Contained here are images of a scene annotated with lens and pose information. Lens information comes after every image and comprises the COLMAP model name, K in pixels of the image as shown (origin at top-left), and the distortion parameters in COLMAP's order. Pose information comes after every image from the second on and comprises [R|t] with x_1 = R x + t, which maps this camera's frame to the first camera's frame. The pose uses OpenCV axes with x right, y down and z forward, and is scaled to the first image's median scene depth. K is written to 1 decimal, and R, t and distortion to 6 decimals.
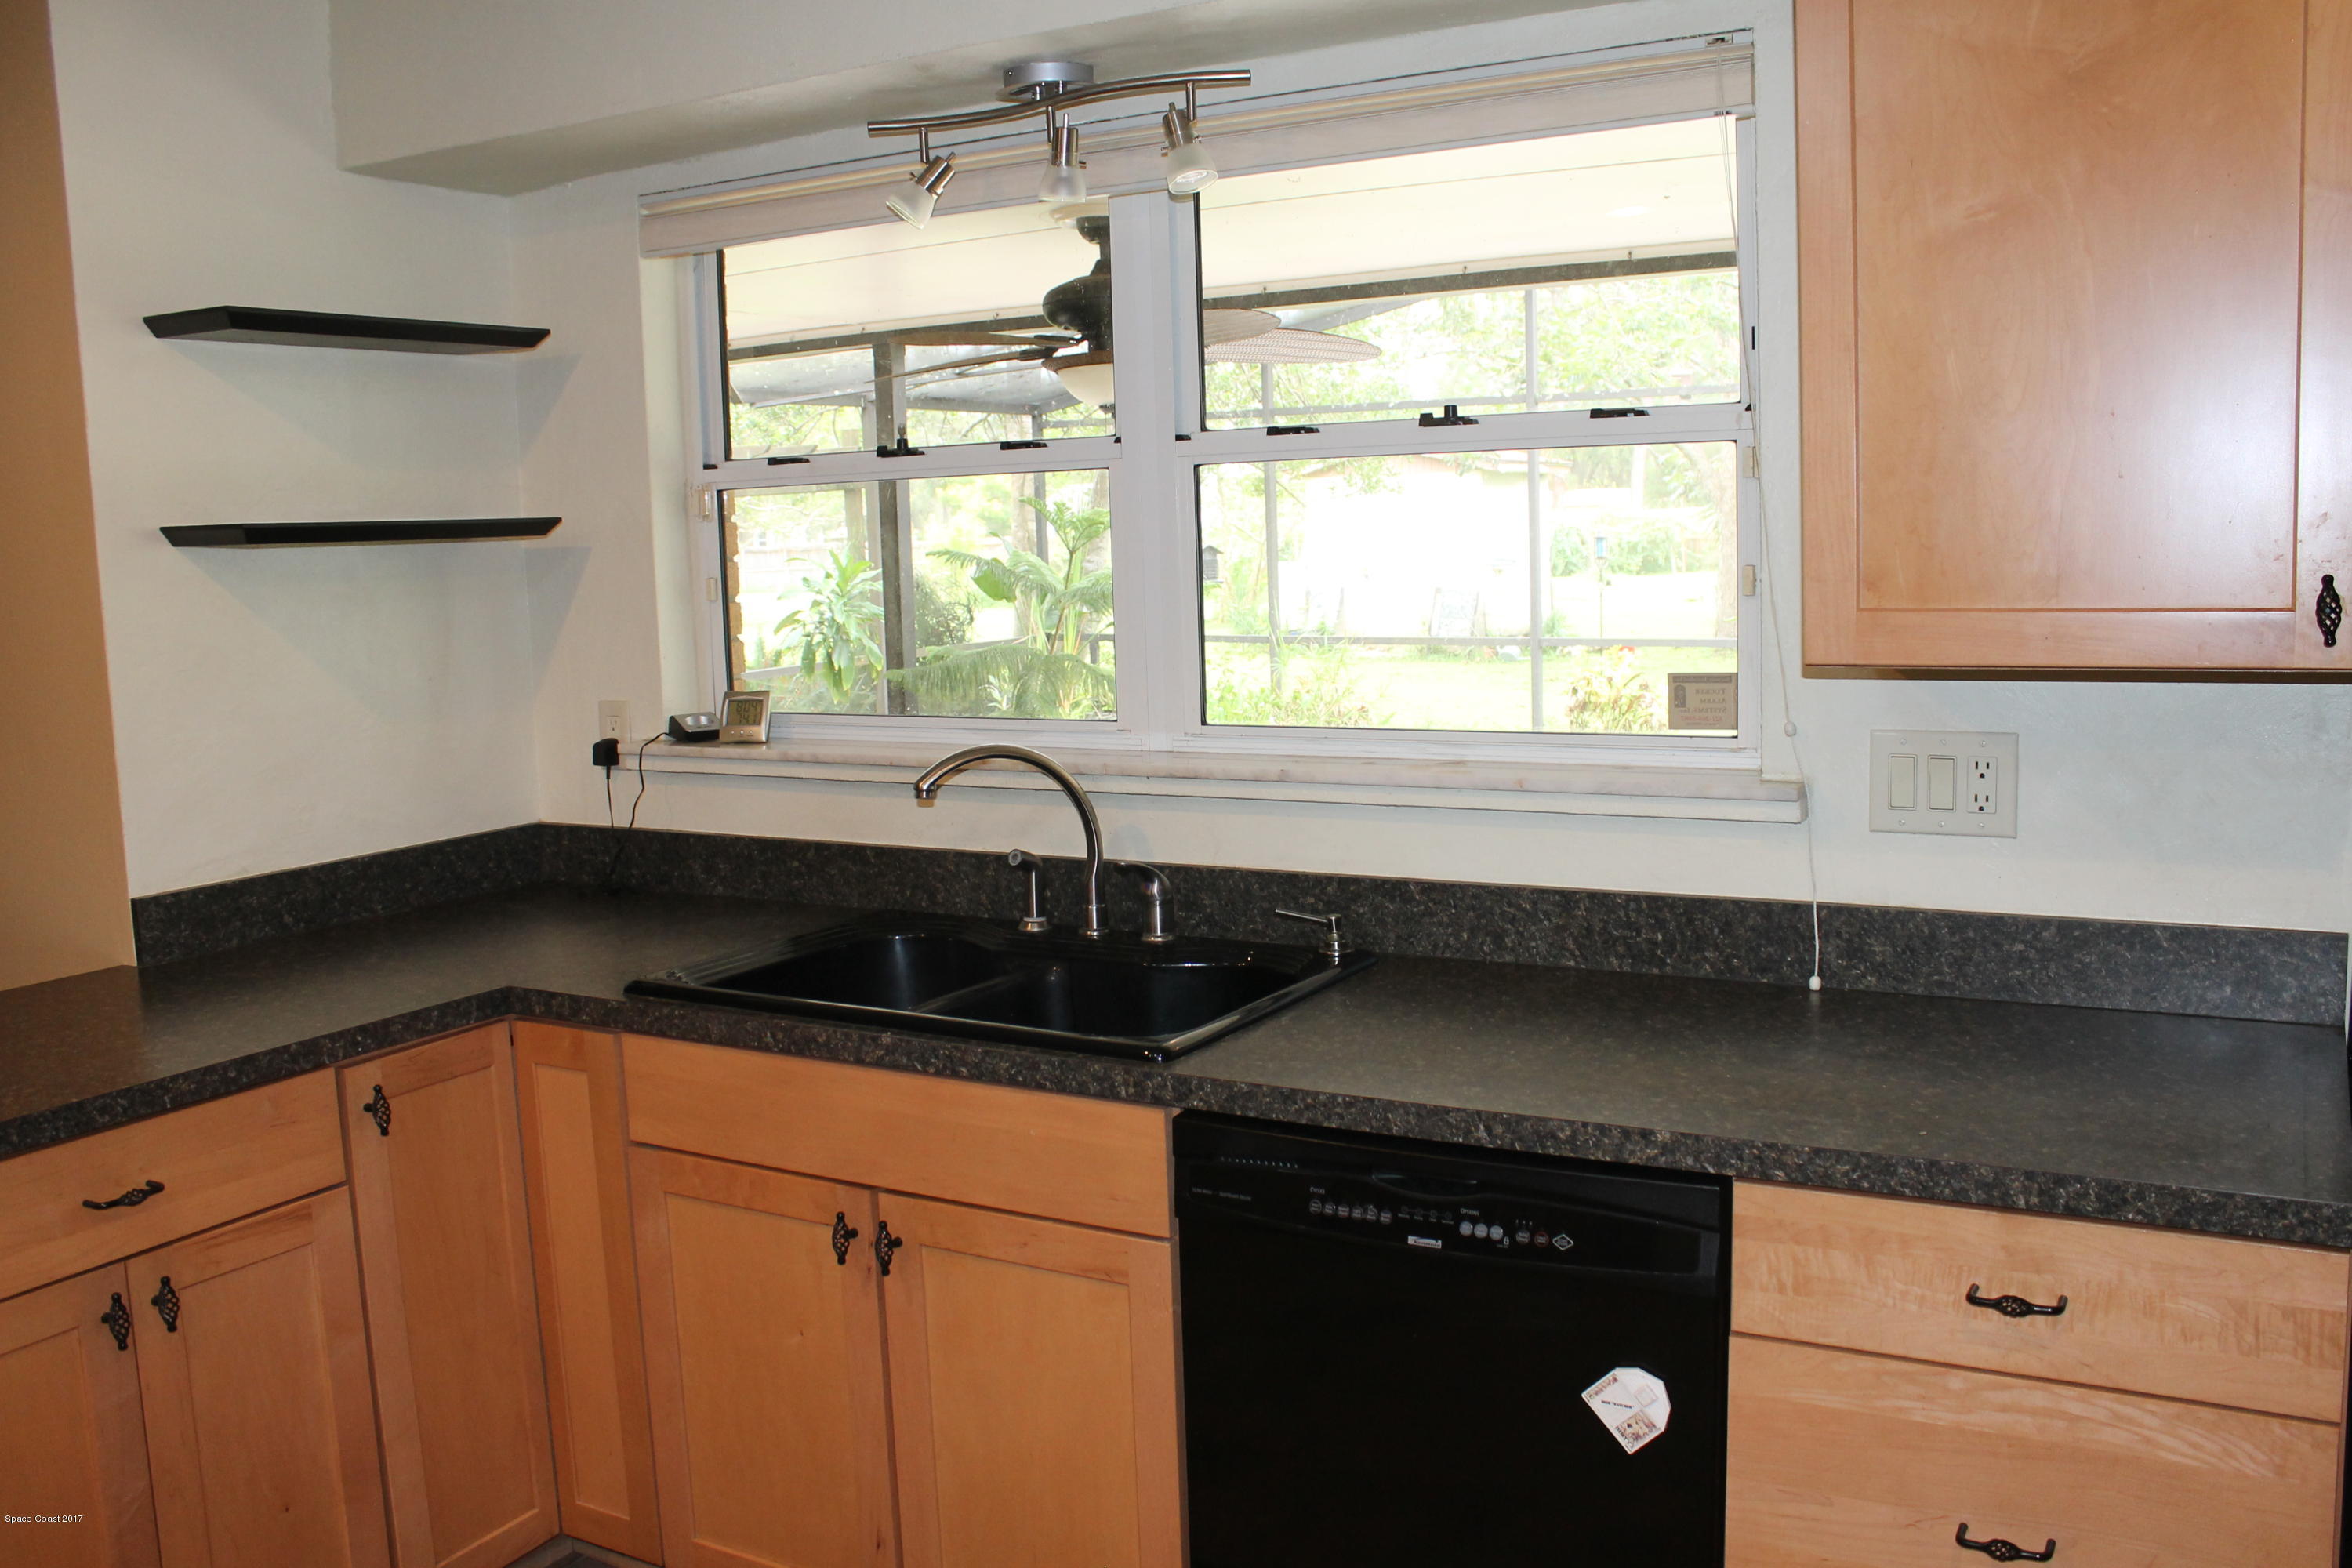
lens RADIAL K [[1997.7, 0, 1189.1], [0, 1997.7, 770.4], [0, 0, 1]] dist [-0.163306, 0.142257]
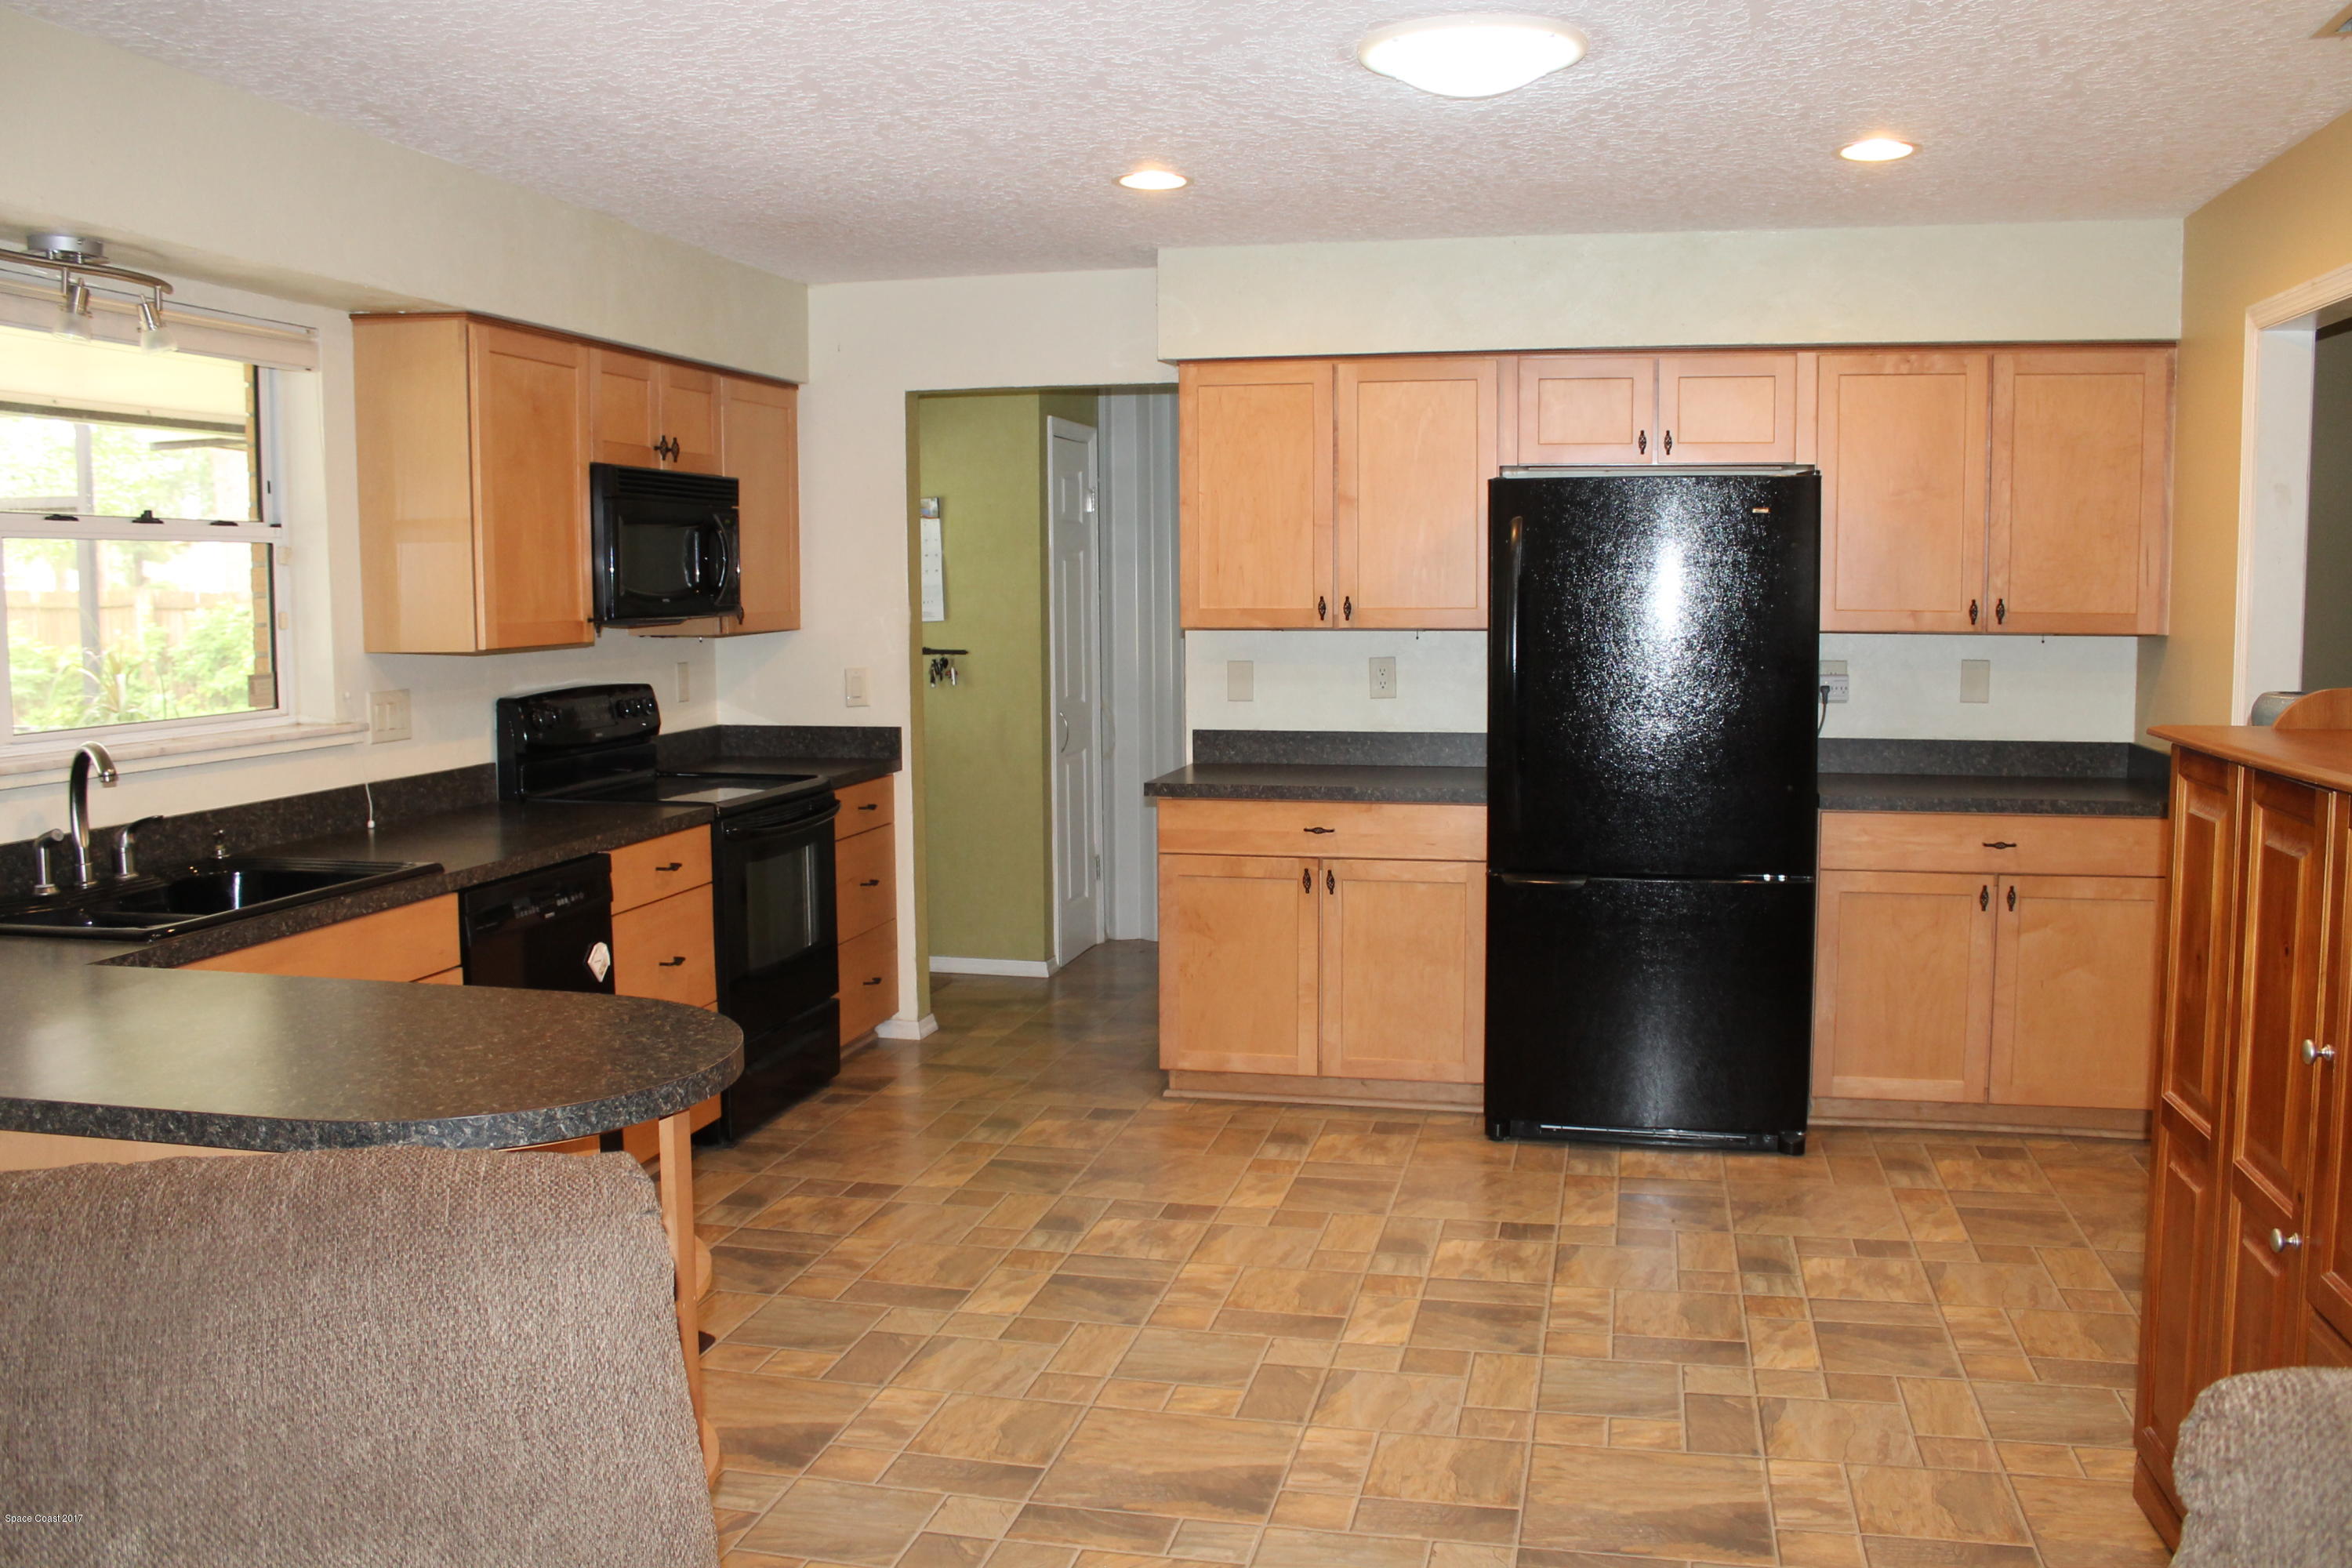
lens RADIAL K [[1997.7, 0, 1185.6], [0, 1997.7, 788.8], [0, 0, 1]] dist [-0.163306, 0.142257]
pose [[-0.298237, -0.065582, 0.952236, -1.819236], [0.127177, 0.986011, 0.107739, -0.032558], [-0.945981, 0.153234, -0.285725, 0.810326]]
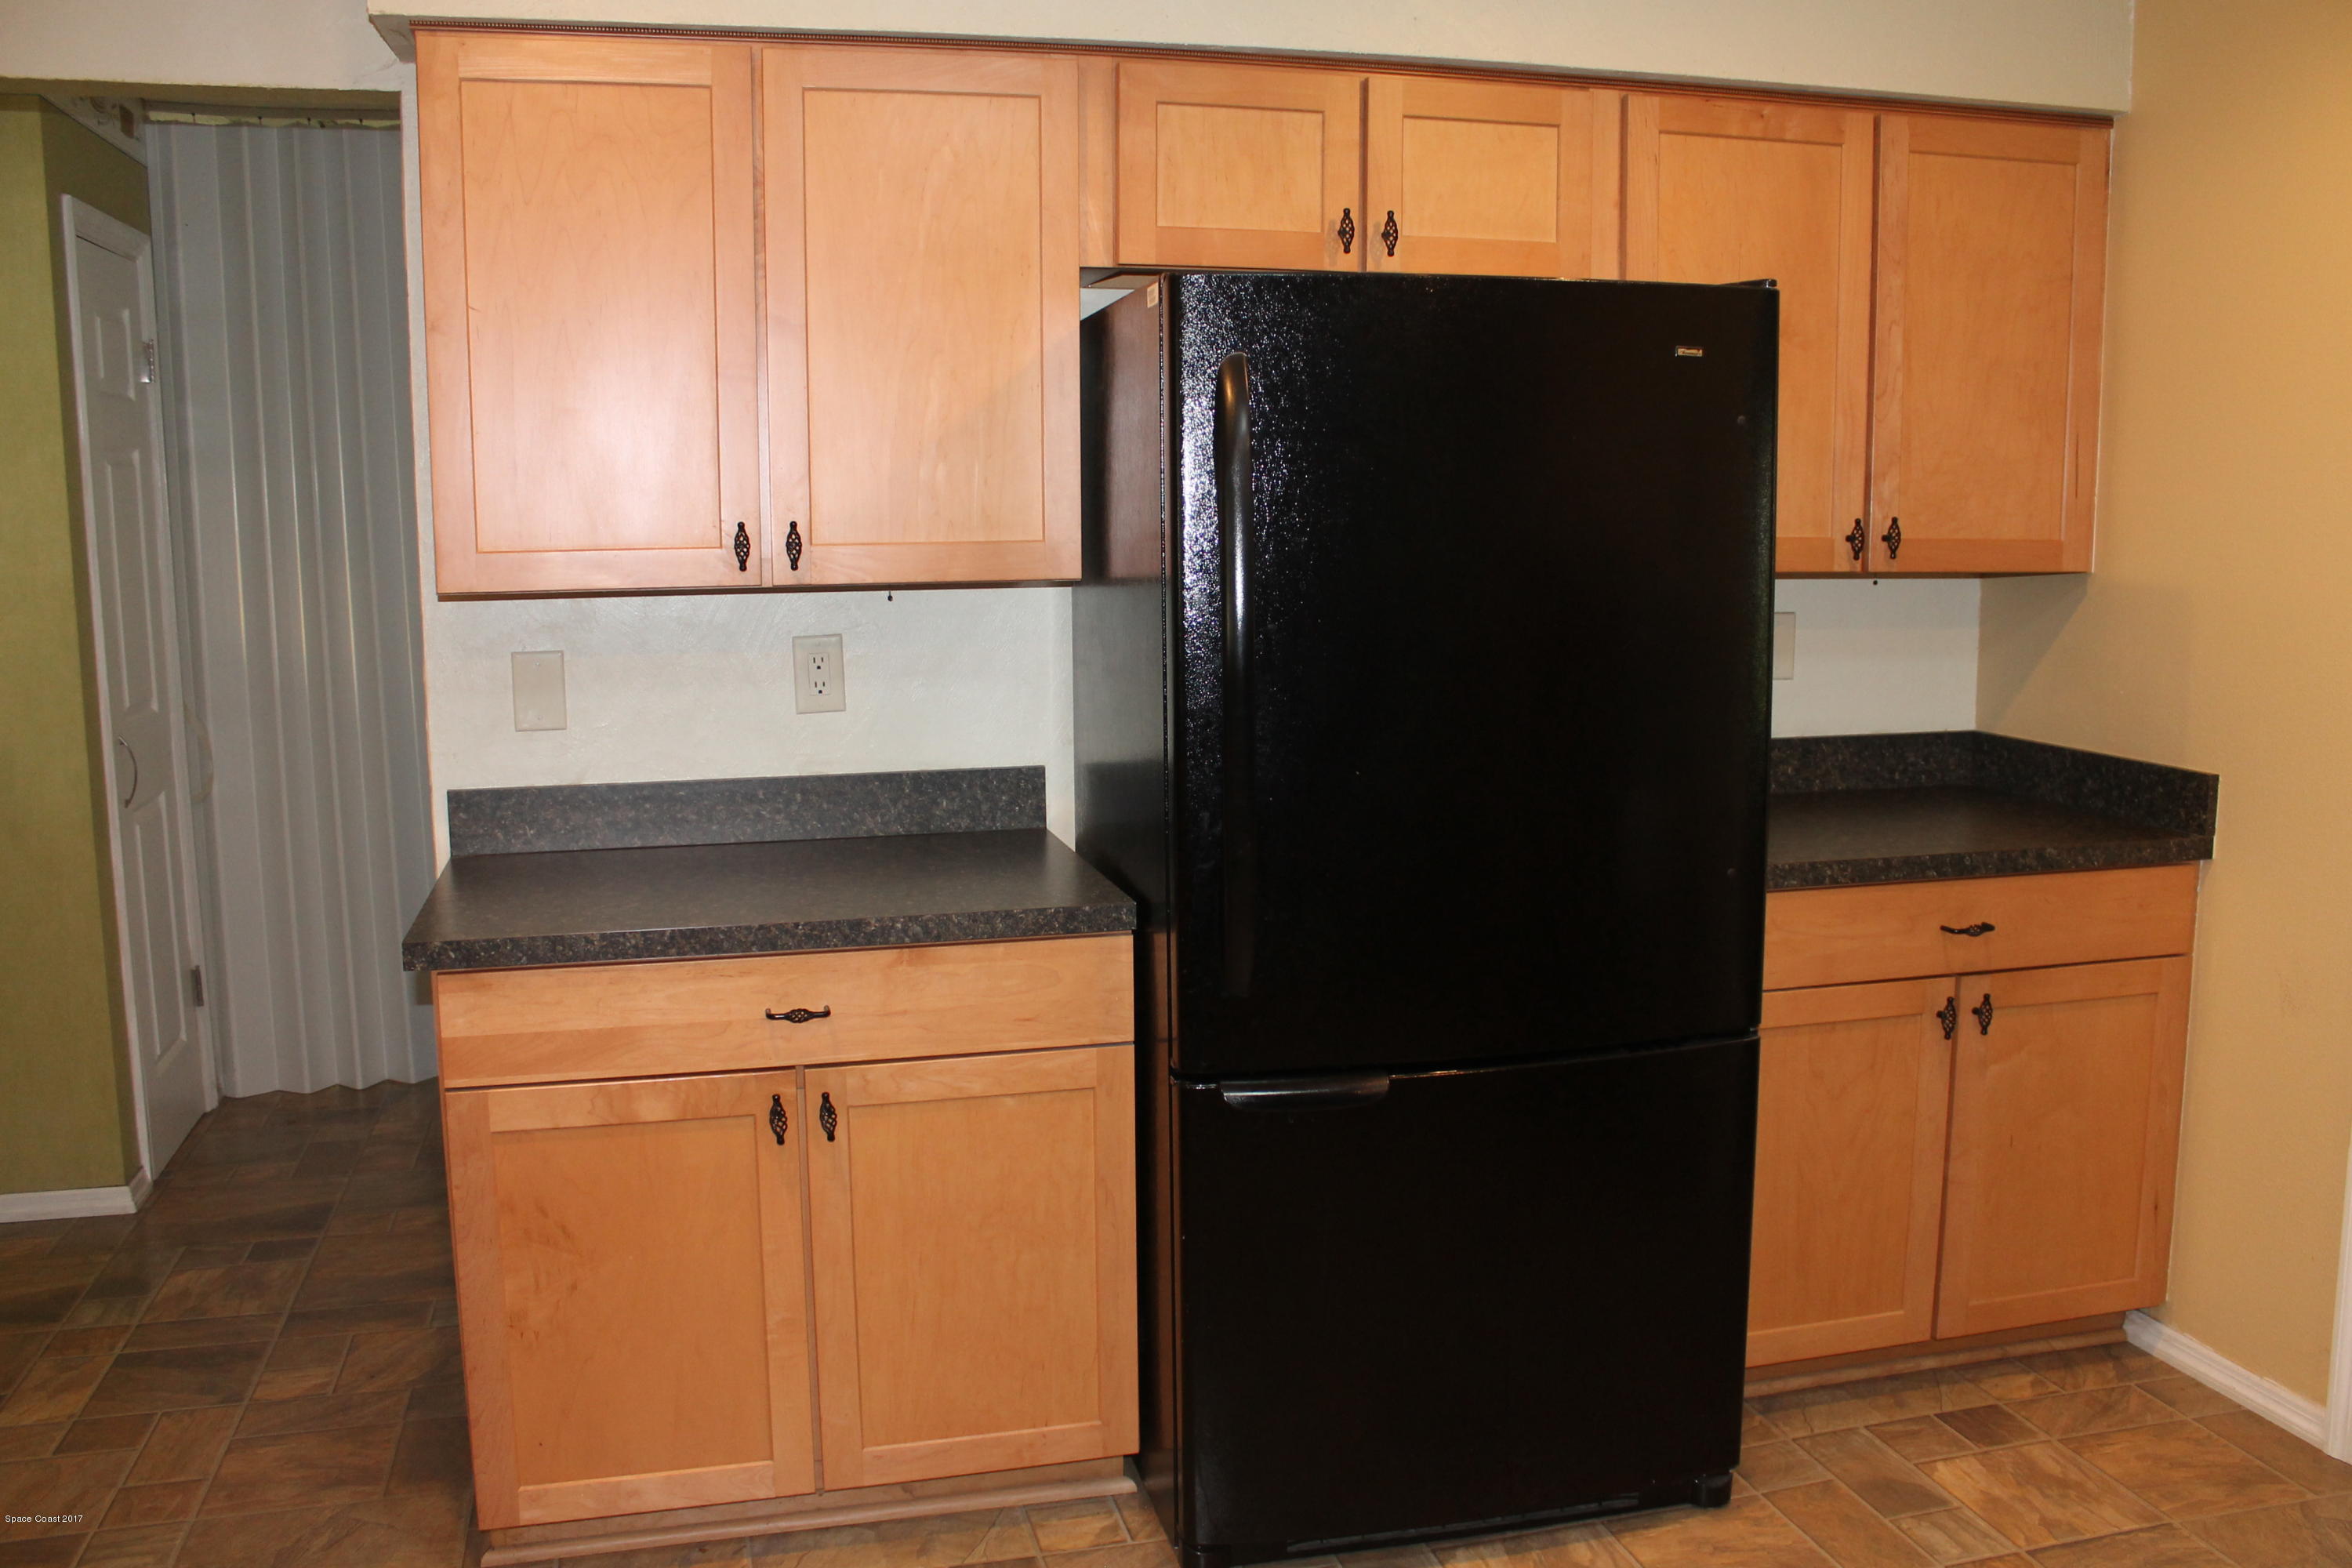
lens RADIAL K [[1997.7, 0, 1199.1], [0, 1997.7, 788.9], [0, 0, 1]] dist [-0.163306, 0.142257]
pose [[-0.710160, -0.068618, 0.700688, -0.570062], [0.109122, 0.972484, 0.205831, -0.039250], [-0.695532, 0.222633, -0.683132, 0.576049]]
